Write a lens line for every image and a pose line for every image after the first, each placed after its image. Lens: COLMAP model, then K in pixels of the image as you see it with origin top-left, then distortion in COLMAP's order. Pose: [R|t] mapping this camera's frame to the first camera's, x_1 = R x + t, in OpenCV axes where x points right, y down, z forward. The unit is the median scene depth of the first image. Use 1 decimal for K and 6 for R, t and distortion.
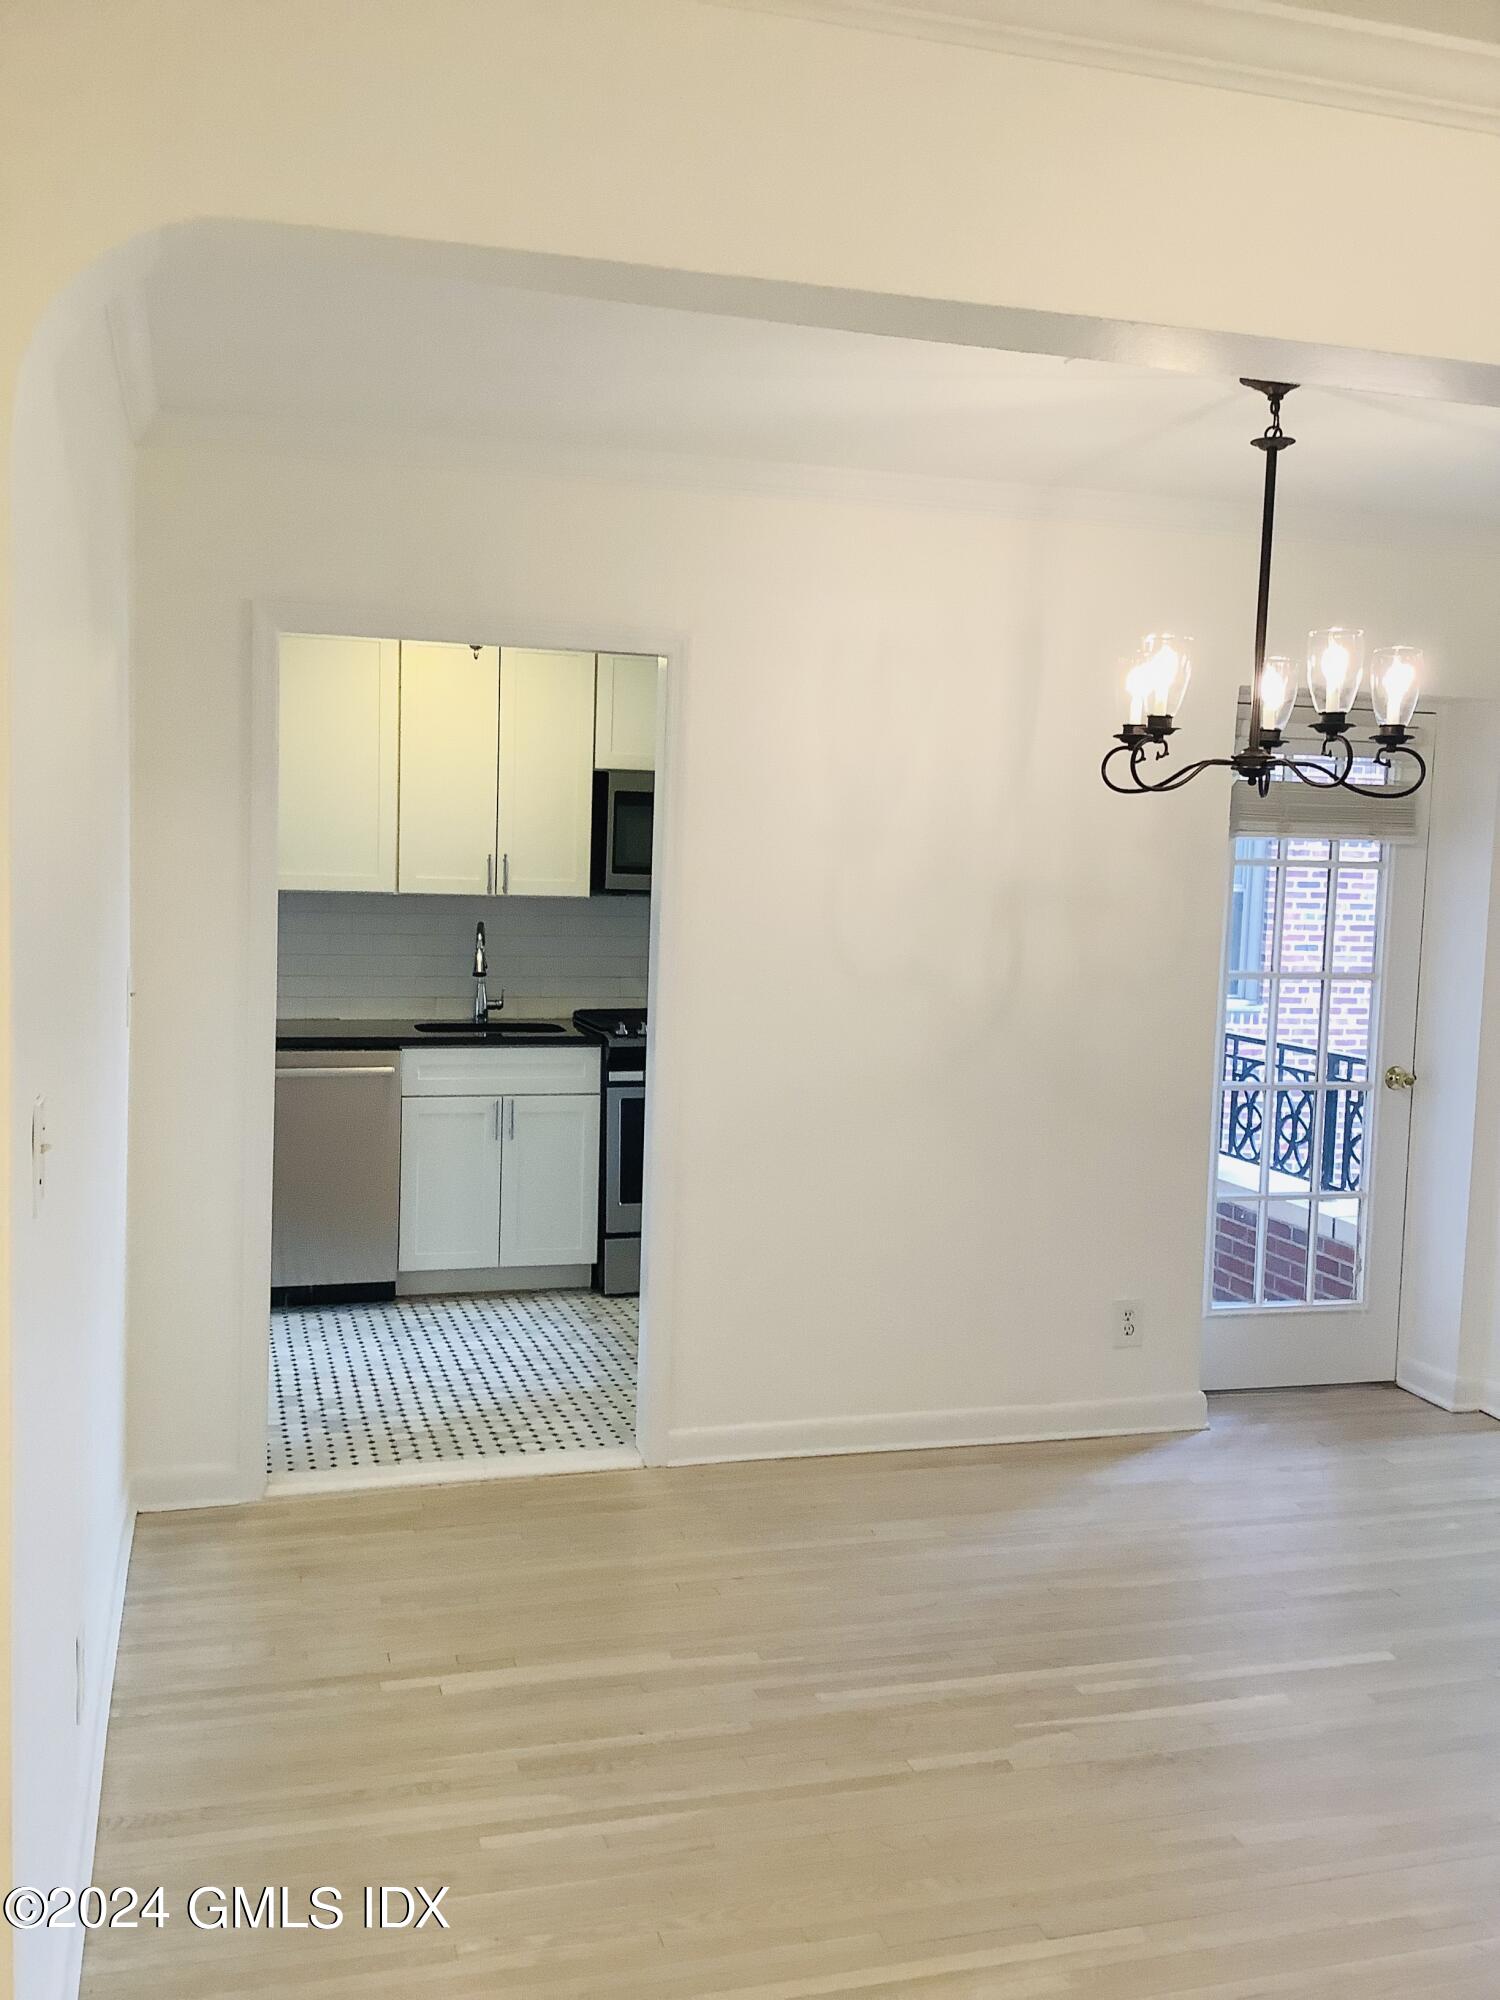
lens RADIAL K [[1798.8, 0, 750.0], [0, 1798.8, 1000.0], [0, 0, 1]] dist [0.171861, -0.413291]
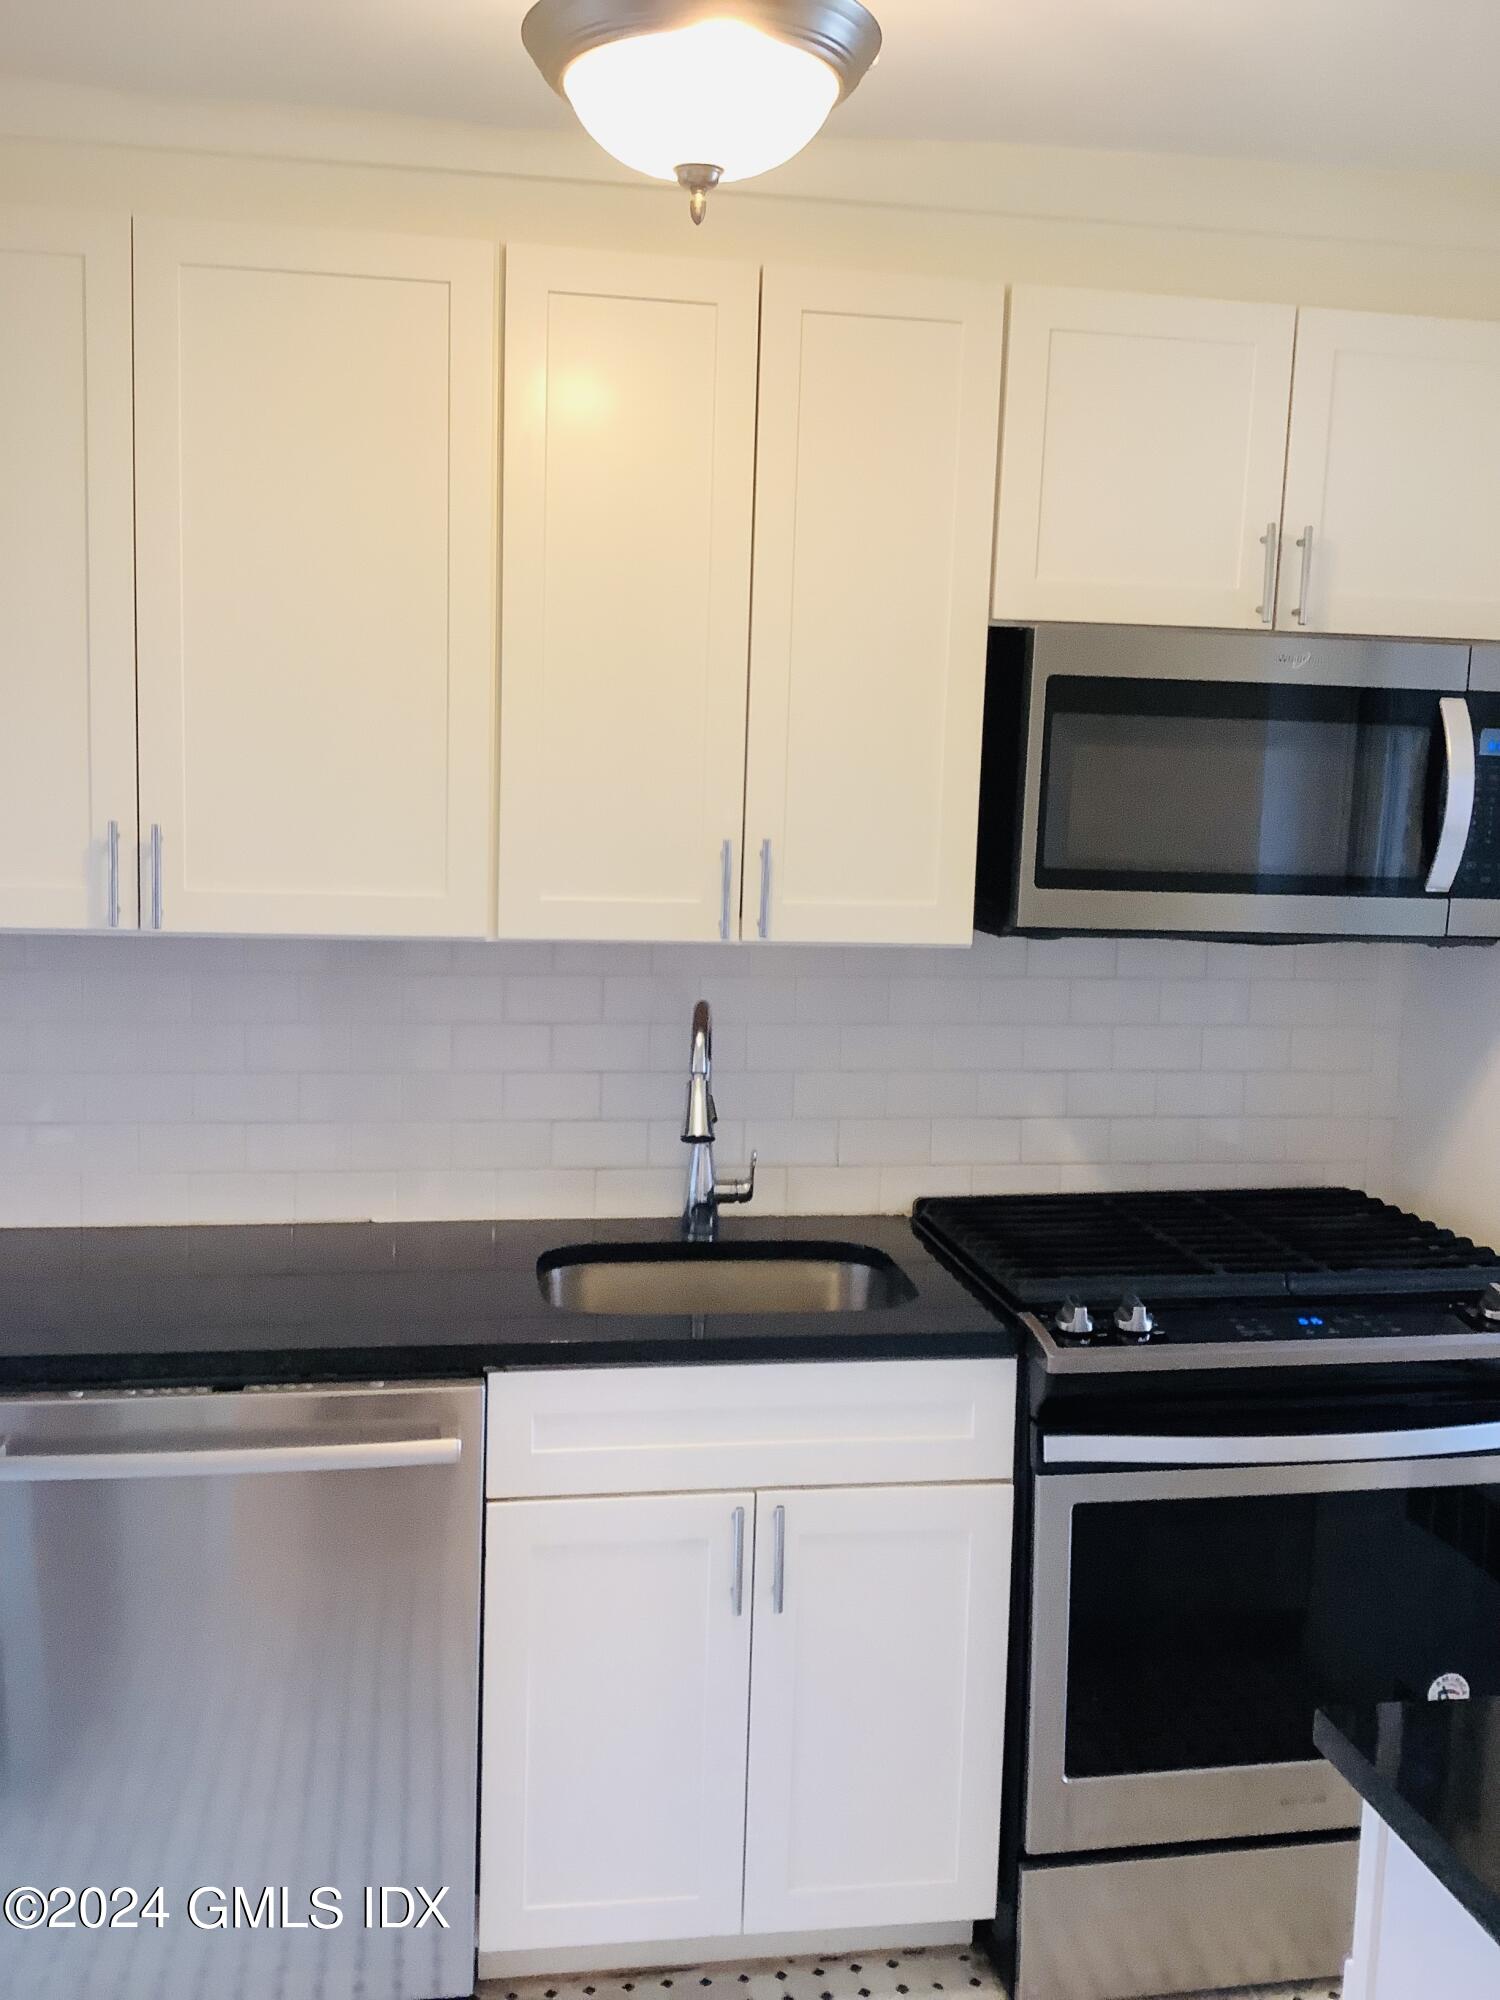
lens RADIAL K [[1798.8, 0, 750.0], [0, 1798.8, 1000.0], [0, 0, 1]] dist [0.171861, -0.413291]
pose [[0.993195, 0.015363, -0.115448, -0.092437], [-0.012661, 0.999629, 0.024102, -0.054902], [0.115776, -0.022476, 0.993021, 0.603846]]
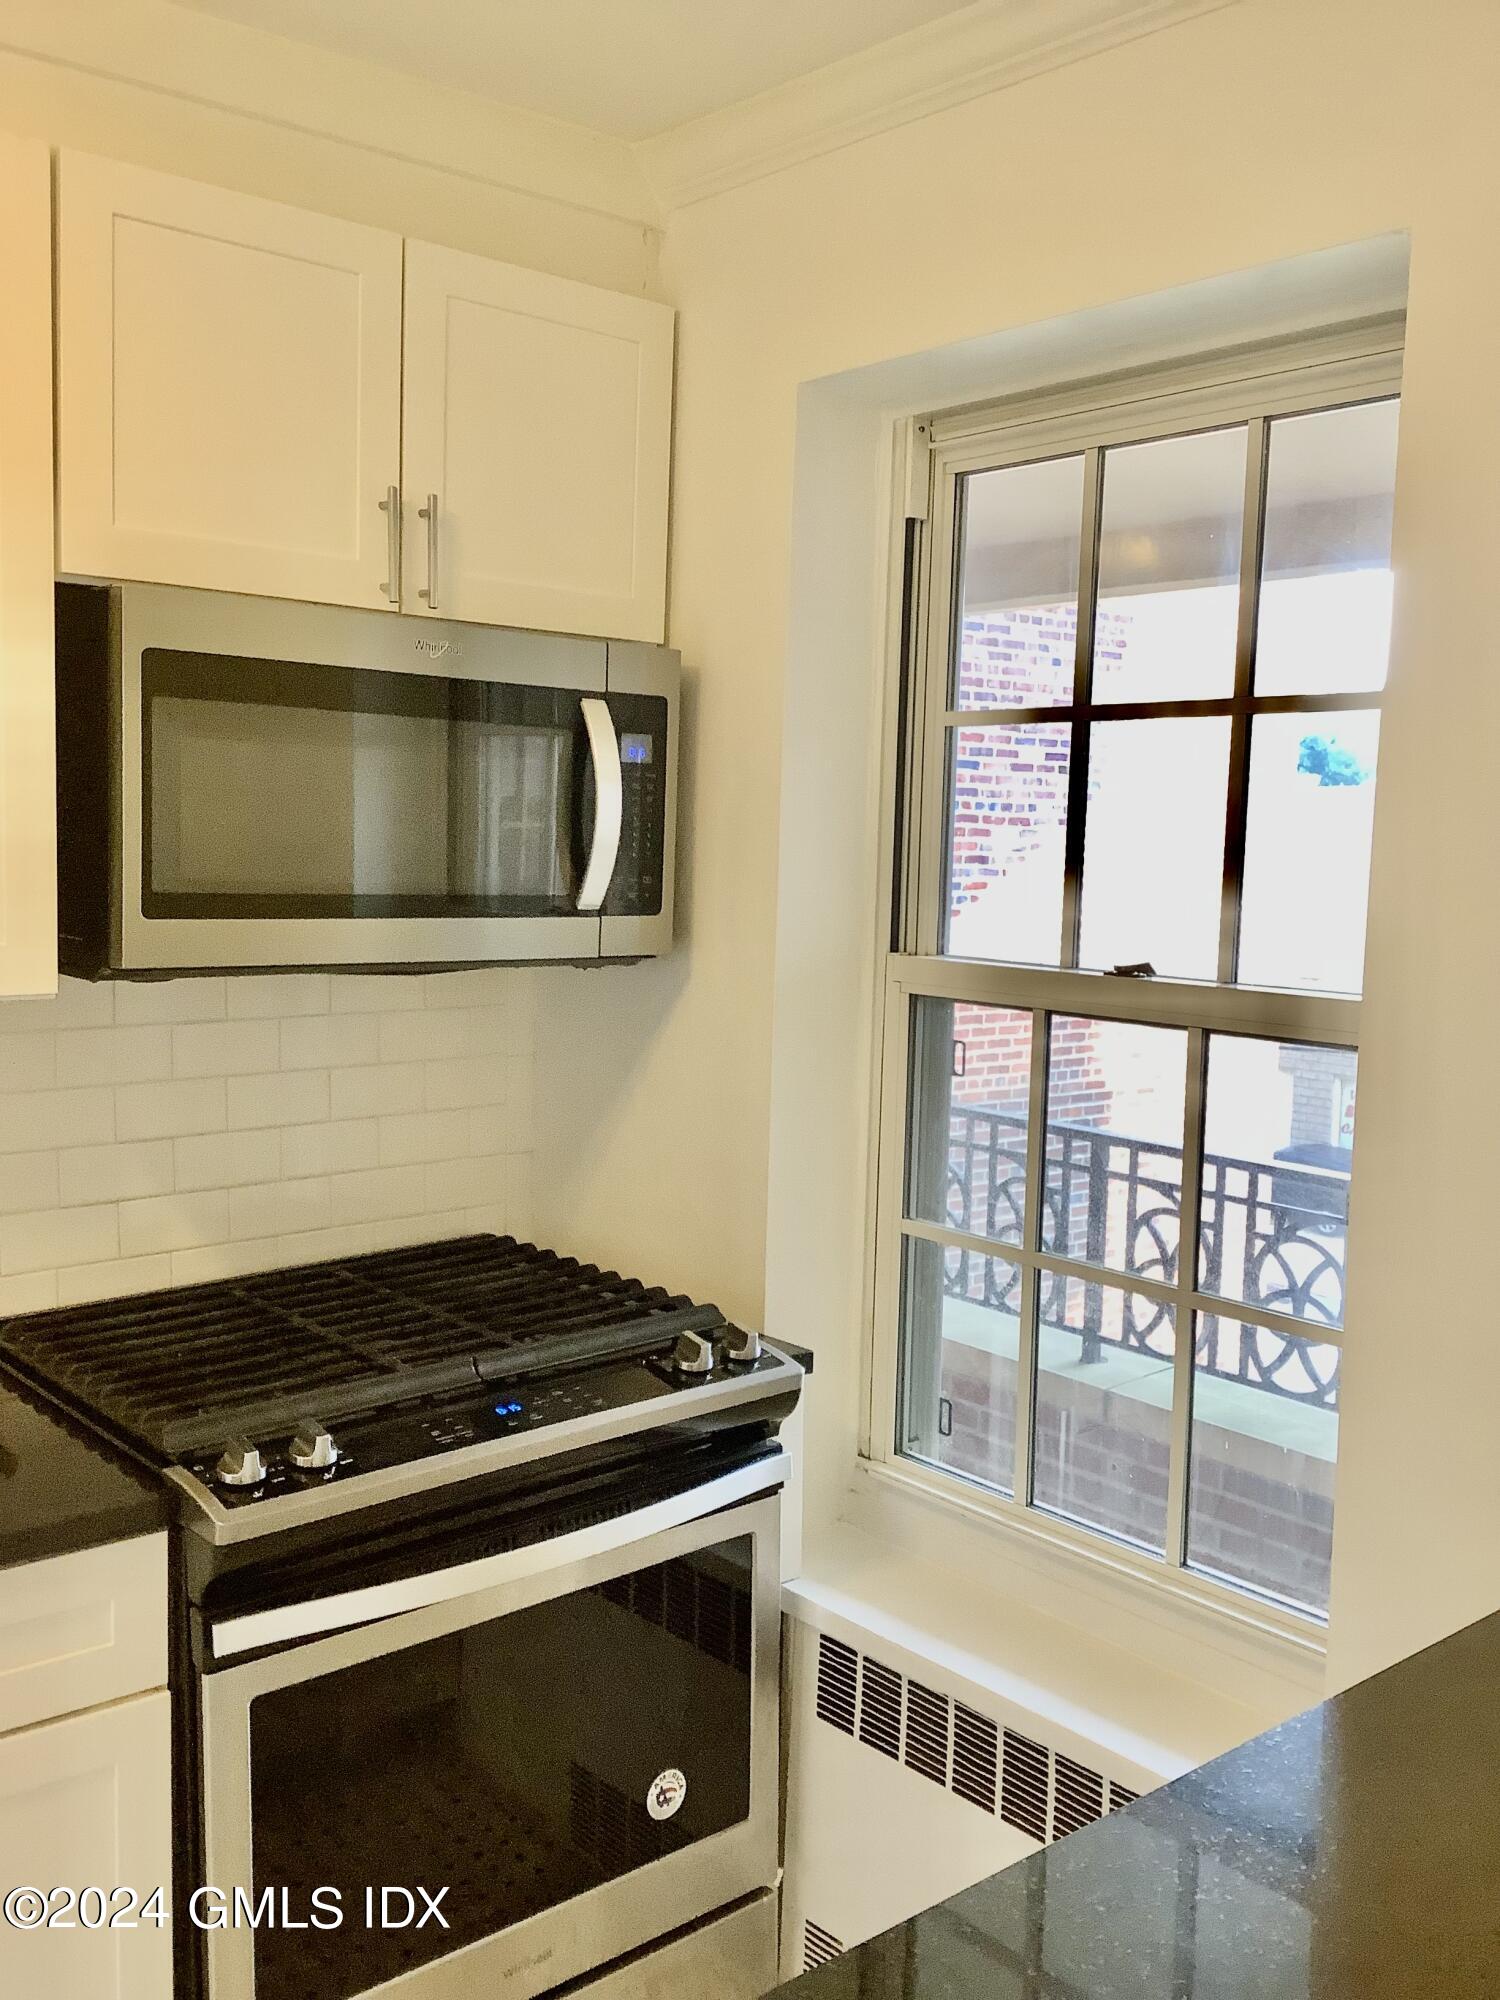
lens RADIAL K [[1798.8, 0, 750.0], [0, 1798.8, 1000.0], [0, 0, 1]] dist [0.171861, -0.413291]
pose [[0.910630, -0.043277, 0.410950, -0.110850], [0.036649, 0.999040, 0.023998, -0.060314], [-0.411594, -0.006792, 0.911342, 0.675607]]
